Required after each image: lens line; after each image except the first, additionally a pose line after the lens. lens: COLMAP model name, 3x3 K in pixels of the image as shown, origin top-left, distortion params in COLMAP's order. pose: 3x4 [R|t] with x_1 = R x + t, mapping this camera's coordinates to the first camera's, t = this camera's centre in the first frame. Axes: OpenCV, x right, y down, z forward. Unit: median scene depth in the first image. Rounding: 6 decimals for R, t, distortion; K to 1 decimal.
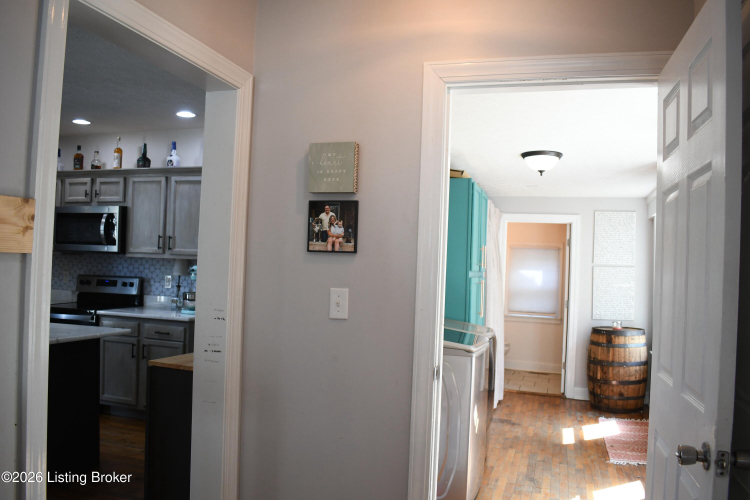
lens RADIAL K [[595.7, 0, 375.0], [0, 595.7, 250.0], [0, 0, 1]] dist [-0.094361, 0.011521]
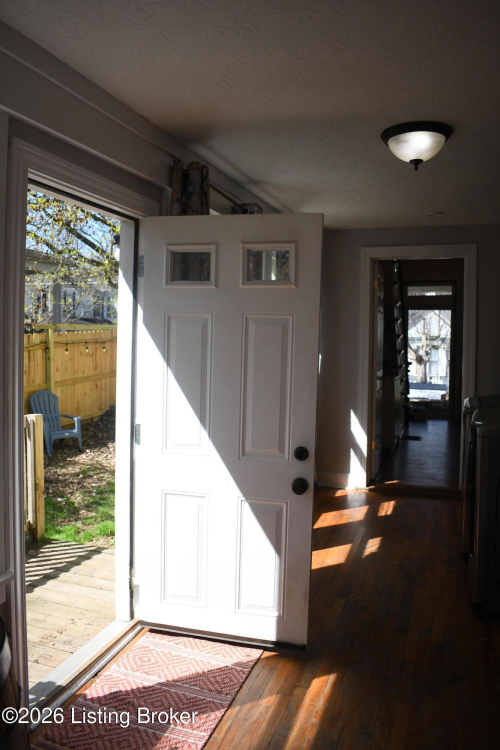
lens RADIAL K [[595.7, 0, 250.7], [0, 595.7, 369.2], [0, 0, 1]] dist [-0.094361, 0.011521]
pose [[-0.998556, -0.050192, 0.019146, 0.488707], [-0.049527, 0.998202, 0.033761, 0.069145], [-0.020807, 0.032764, -0.999247, 1.815994]]
